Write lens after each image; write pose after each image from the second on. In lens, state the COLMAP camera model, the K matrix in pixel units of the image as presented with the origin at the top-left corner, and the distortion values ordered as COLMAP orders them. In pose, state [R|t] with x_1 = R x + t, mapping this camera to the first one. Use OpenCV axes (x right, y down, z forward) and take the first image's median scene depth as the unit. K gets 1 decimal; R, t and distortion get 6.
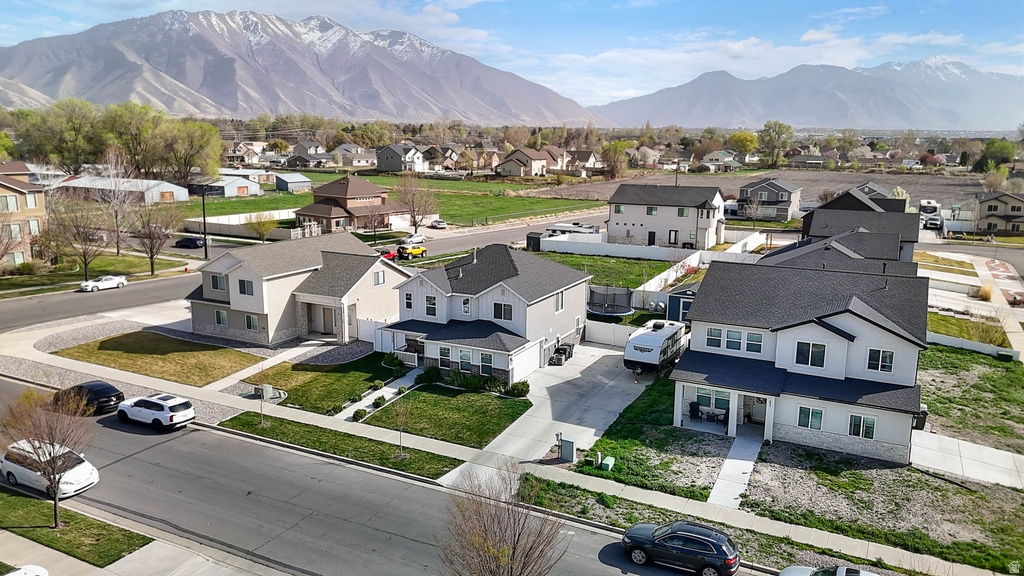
lens RADIAL K [[745.1, 0, 512.0], [0, 745.1, 288.0], [0, 0, 1]] dist [0.110836, -0.131933]
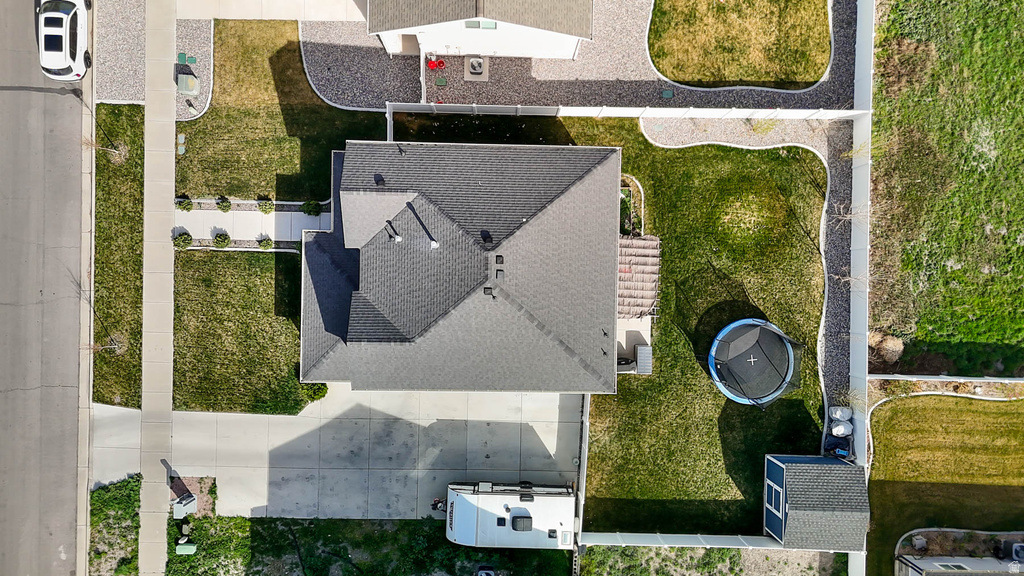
lens RADIAL K [[745.1, 0, 512.0], [0, 745.1, 288.0], [0, 0, 1]] dist [0.110836, -0.131933]
pose [[0.439245, 0.898367, -0.001002, 0.007176], [-0.192406, 0.095164, 0.976690, -0.627044], [0.877521, -0.428813, 0.214652, 0.960467]]
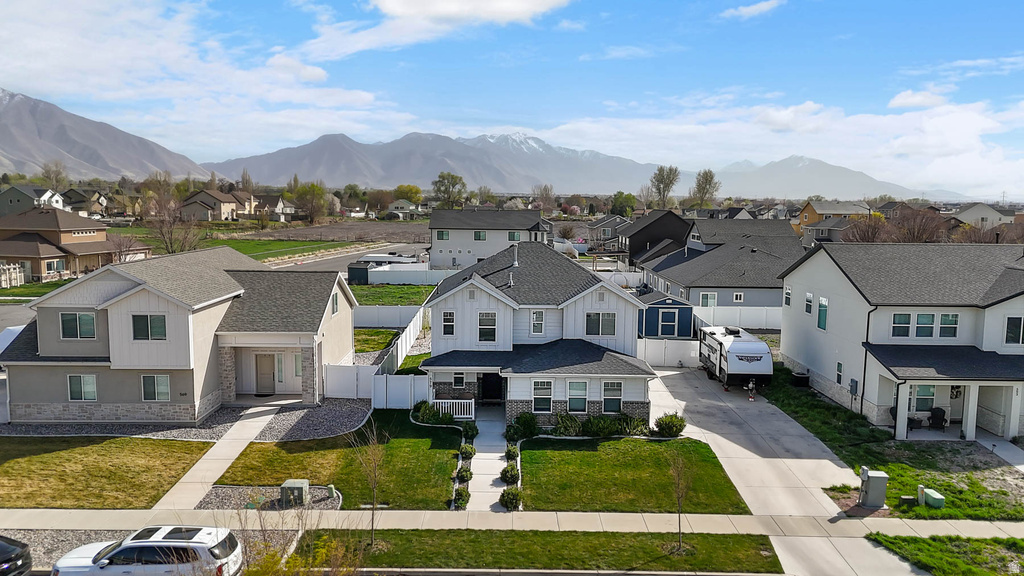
lens RADIAL K [[745.1, 0, 512.0], [0, 745.1, 288.0], [0, 0, 1]] dist [0.110836, -0.131933]
pose [[0.885468, -0.052970, 0.461671, -0.406803], [0.088467, 0.994528, -0.055569, 0.028655], [-0.456201, 0.090047, 0.885309, 0.382717]]
